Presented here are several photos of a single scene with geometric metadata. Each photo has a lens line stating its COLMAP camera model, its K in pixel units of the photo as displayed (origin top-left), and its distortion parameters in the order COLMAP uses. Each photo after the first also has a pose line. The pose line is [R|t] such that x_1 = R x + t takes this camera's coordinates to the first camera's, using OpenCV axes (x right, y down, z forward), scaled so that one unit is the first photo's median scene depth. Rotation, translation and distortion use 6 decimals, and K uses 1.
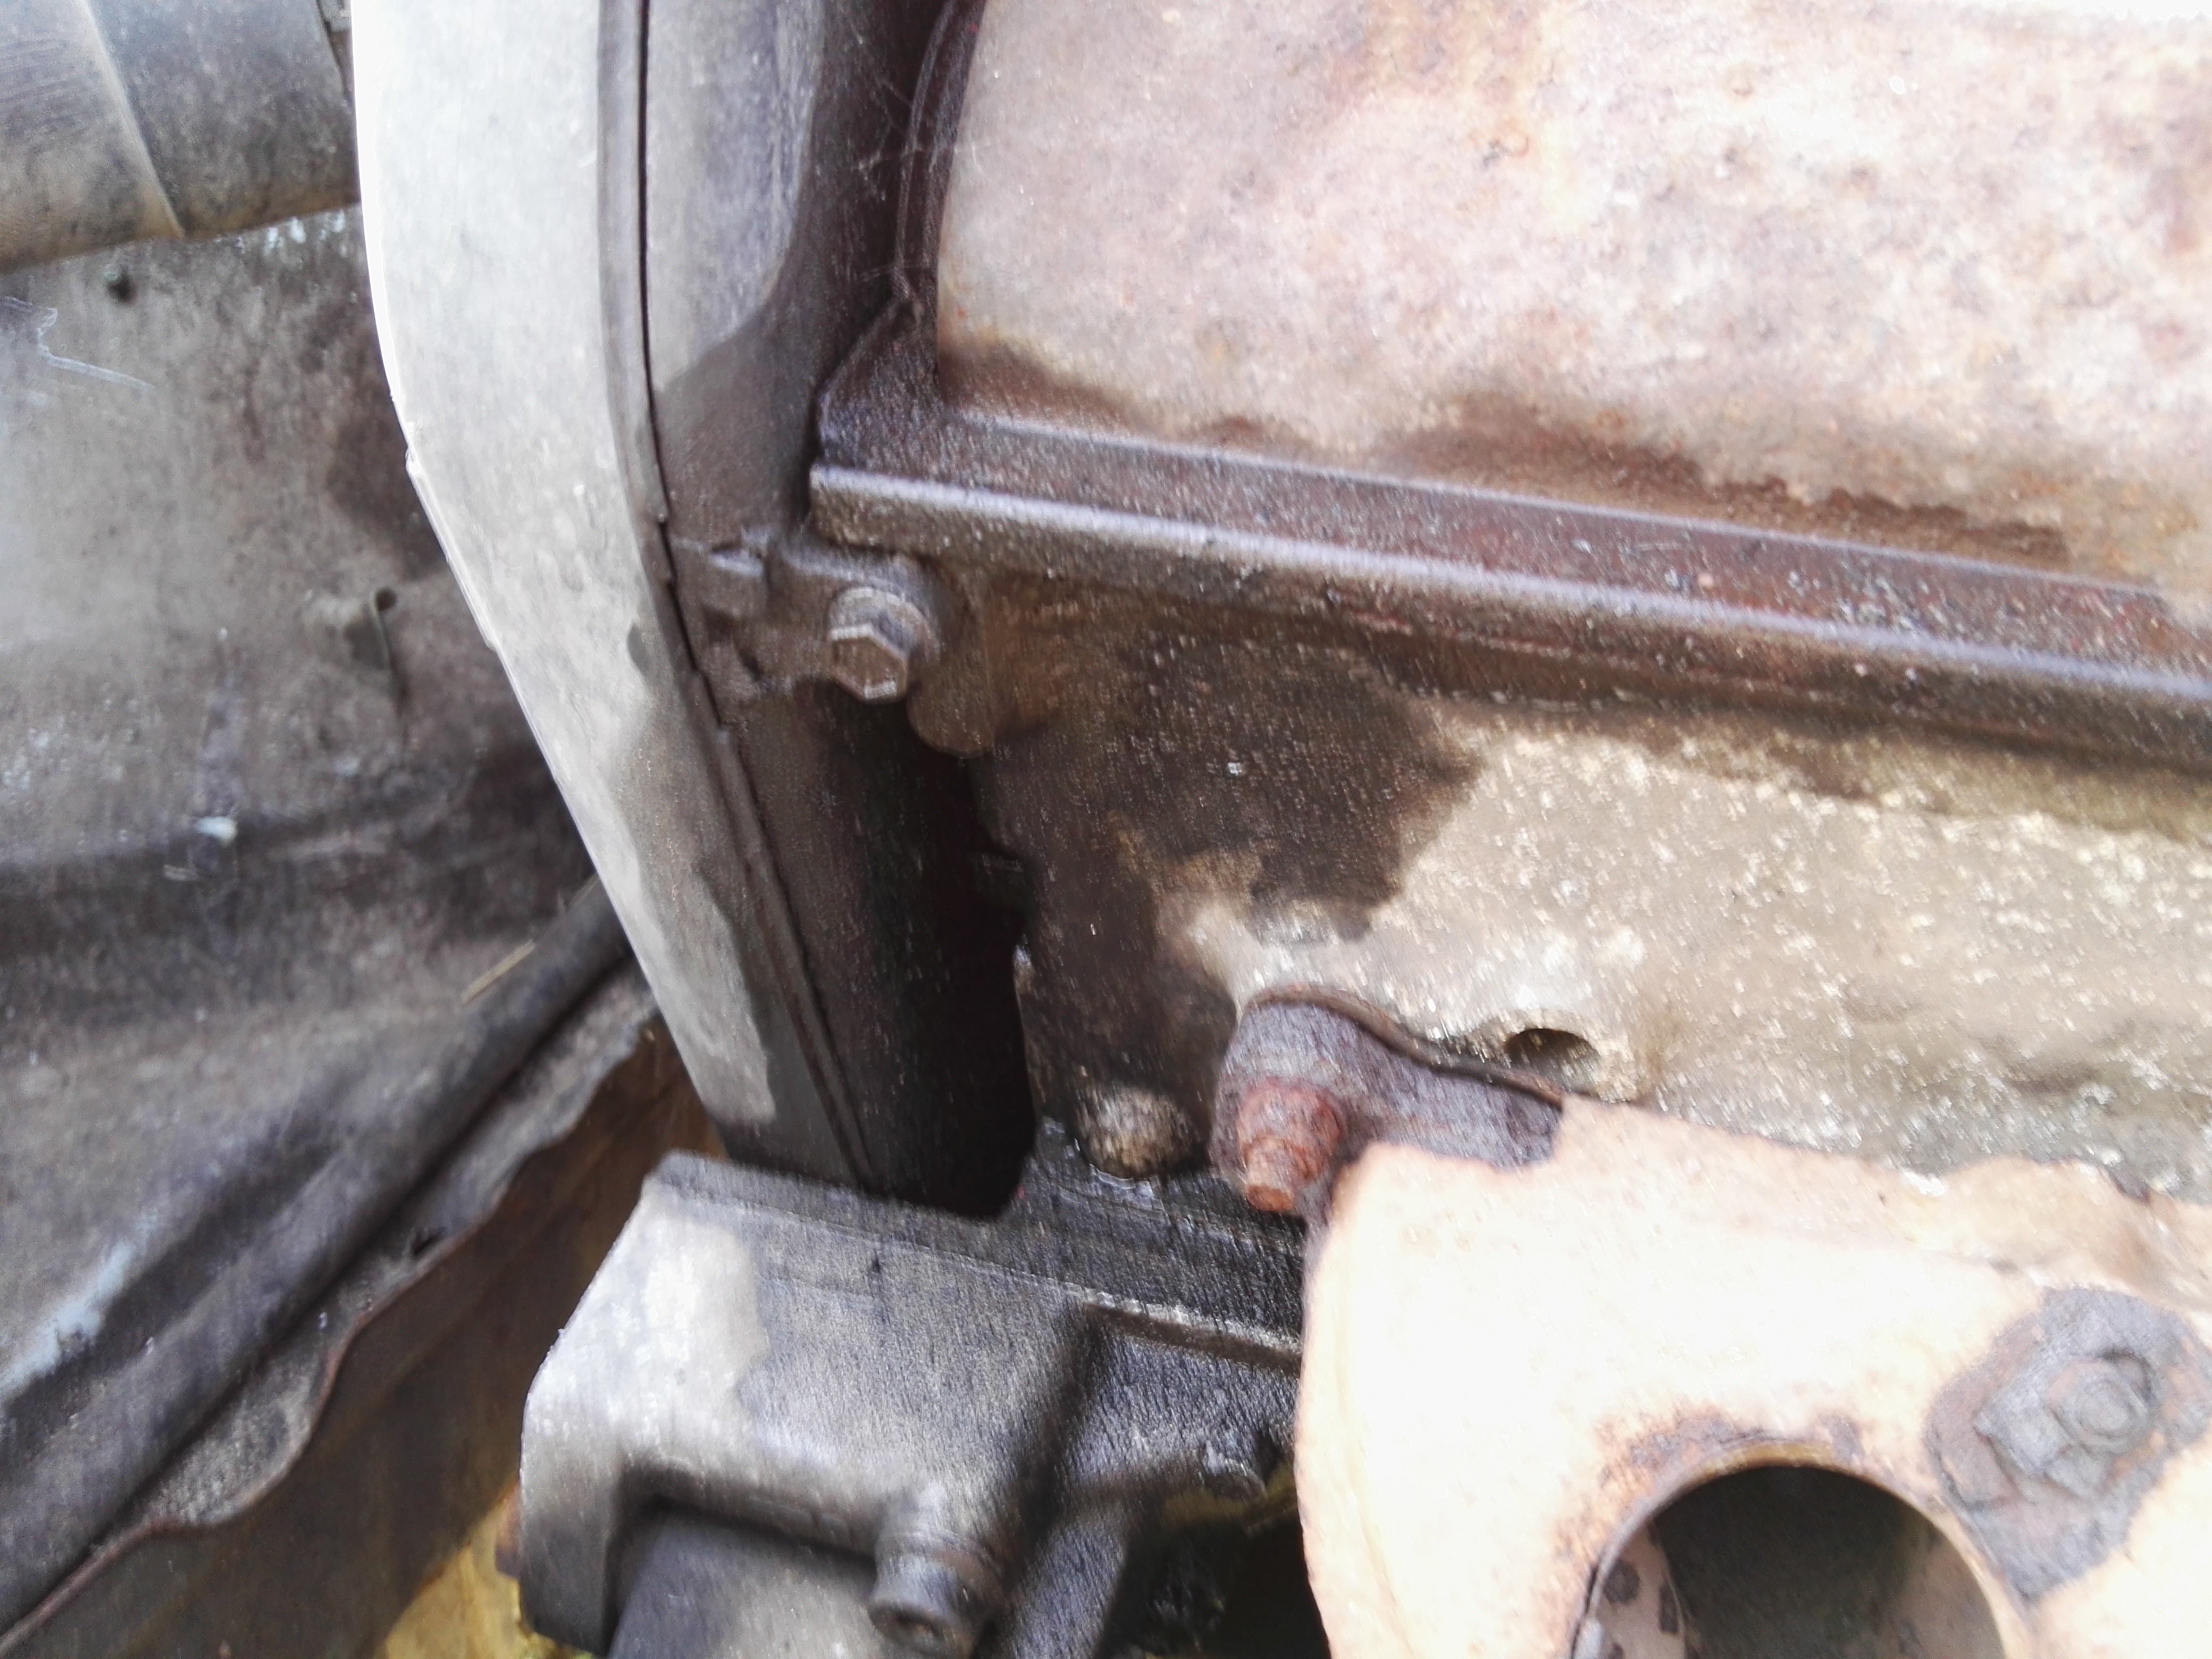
lens RADIAL K [[1851.2, 0, 1106.0], [0, 1851.2, 829.5], [0, 0, 1]] dist [0.011662, -0.009556]
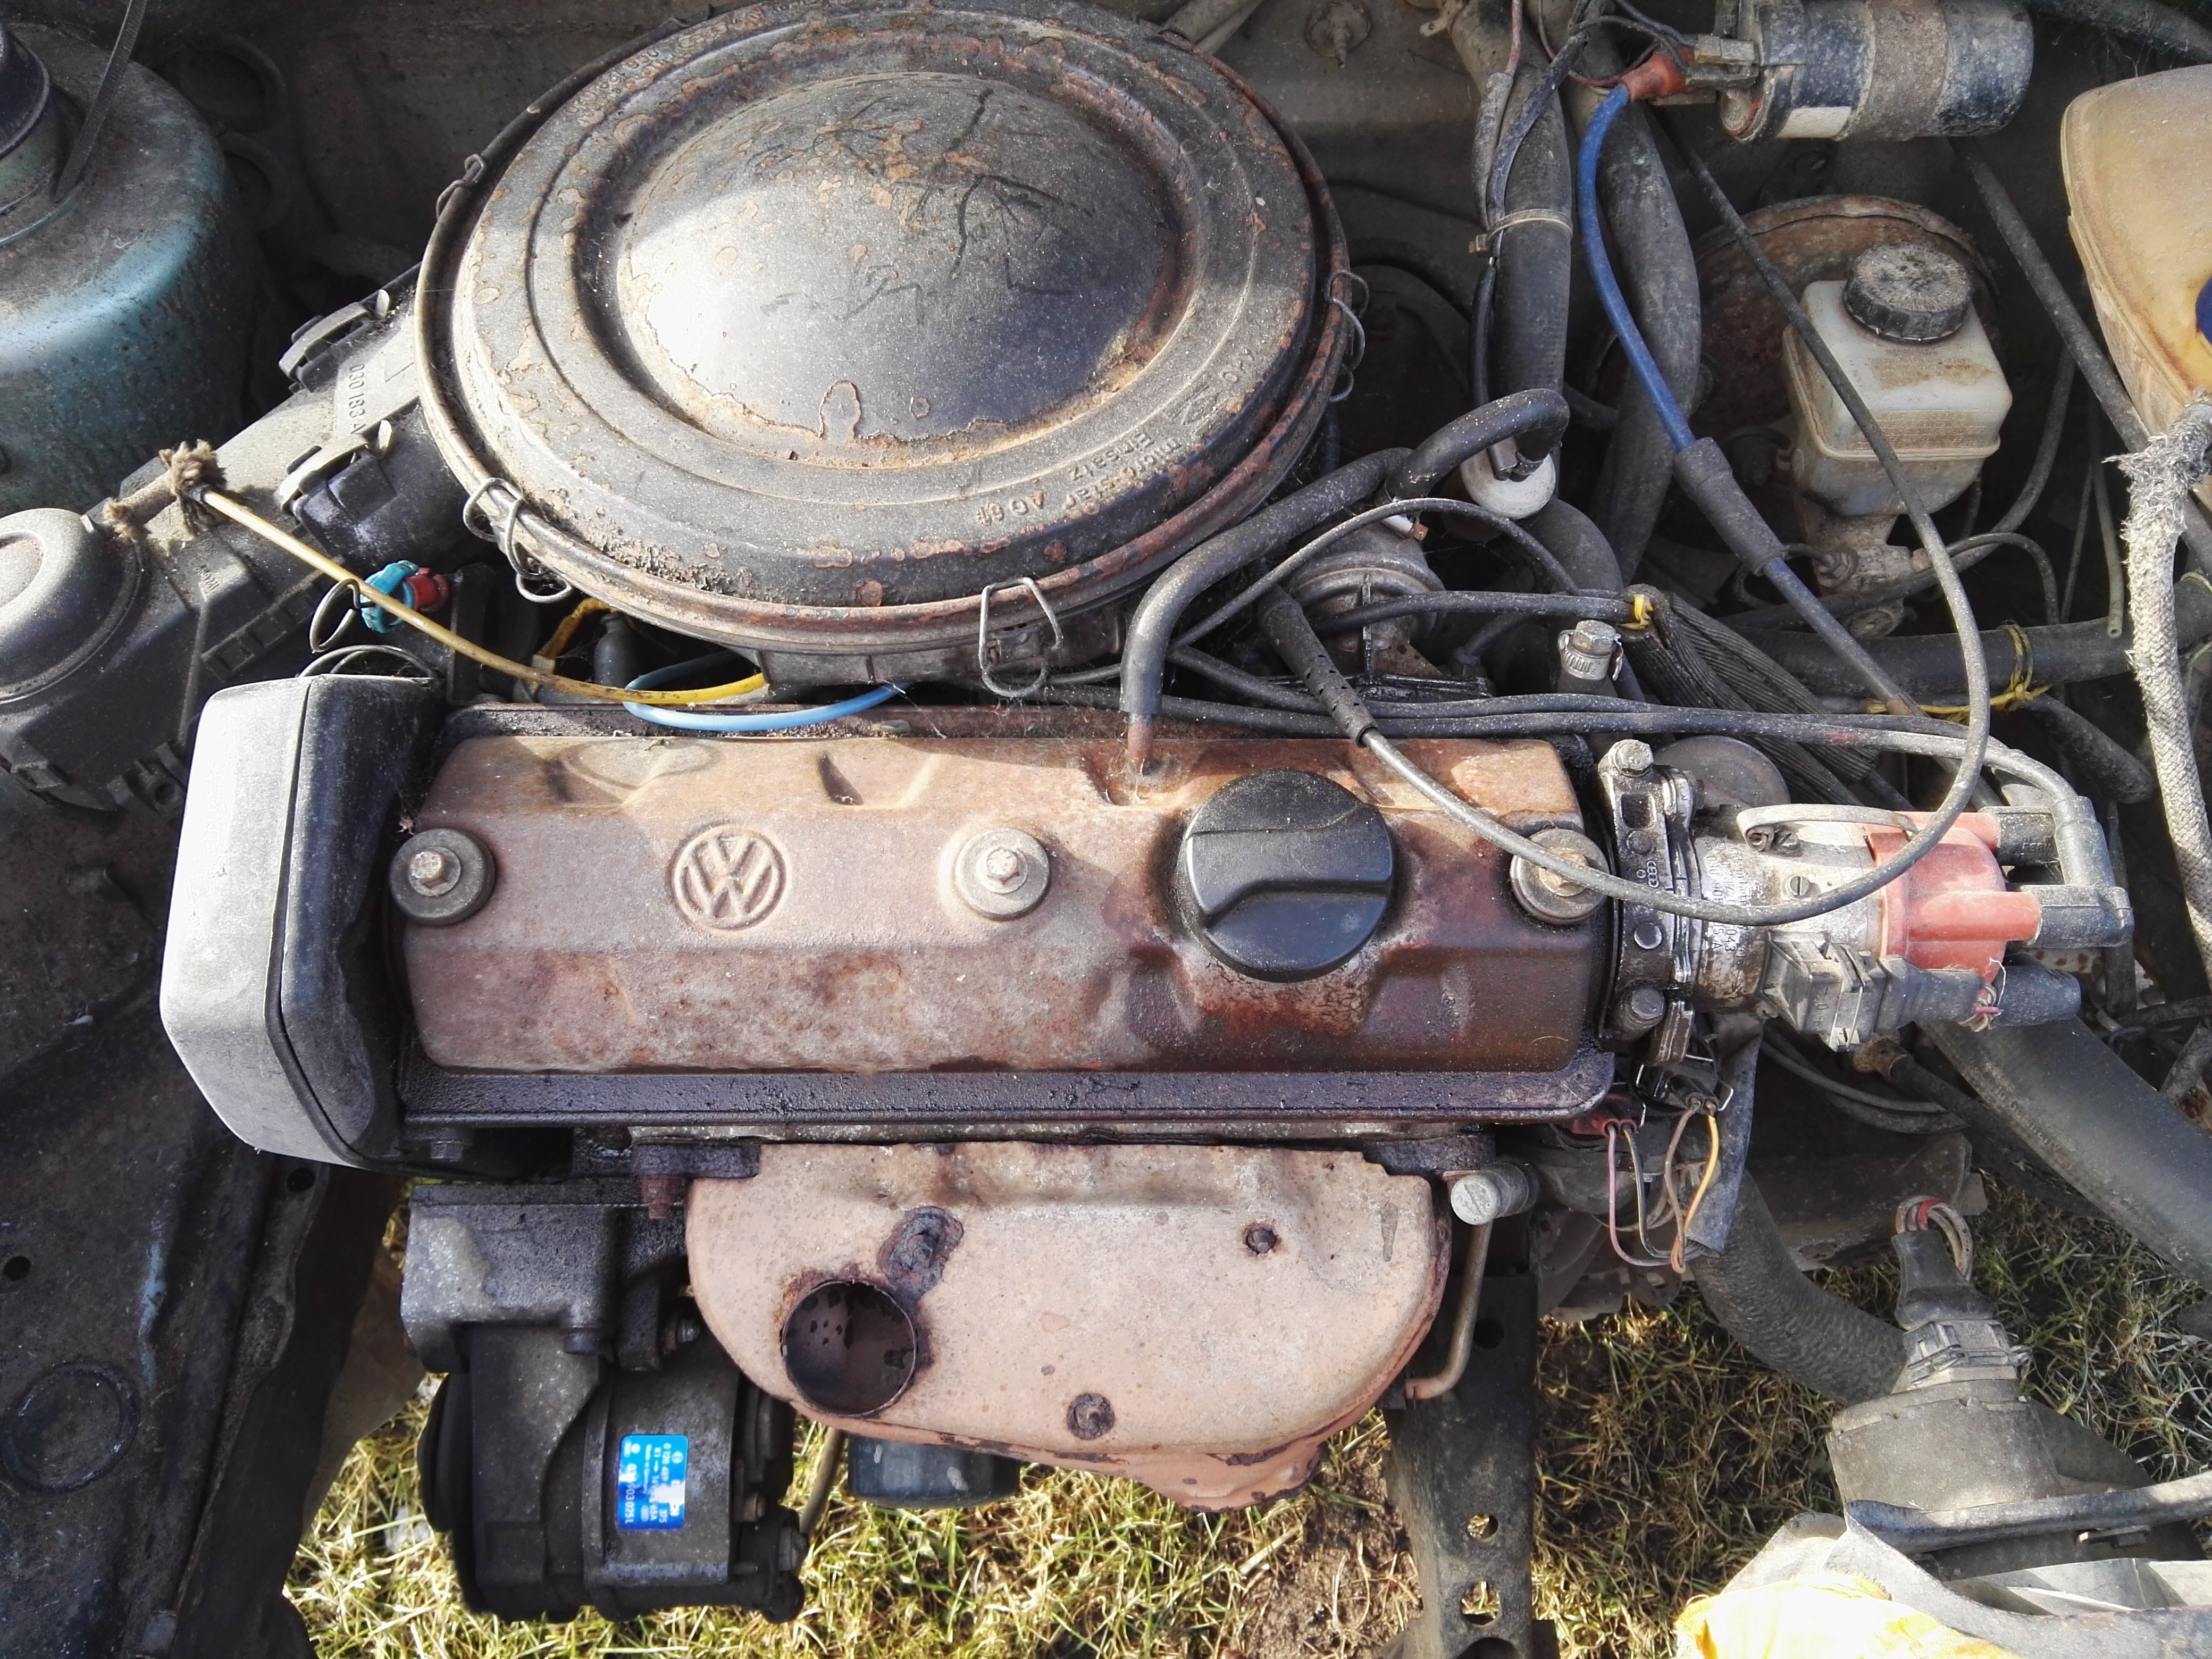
lens RADIAL K [[1851.2, 0, 1106.0], [0, 1851.2, 829.5], [0, 0, 1]] dist [0.011662, -0.009556]
pose [[0.957264, -0.264736, 0.116446, 0.627944], [0.180786, 0.862007, 0.473562, -1.662261], [-0.225746, -0.432272, 0.873029, -1.446644]]
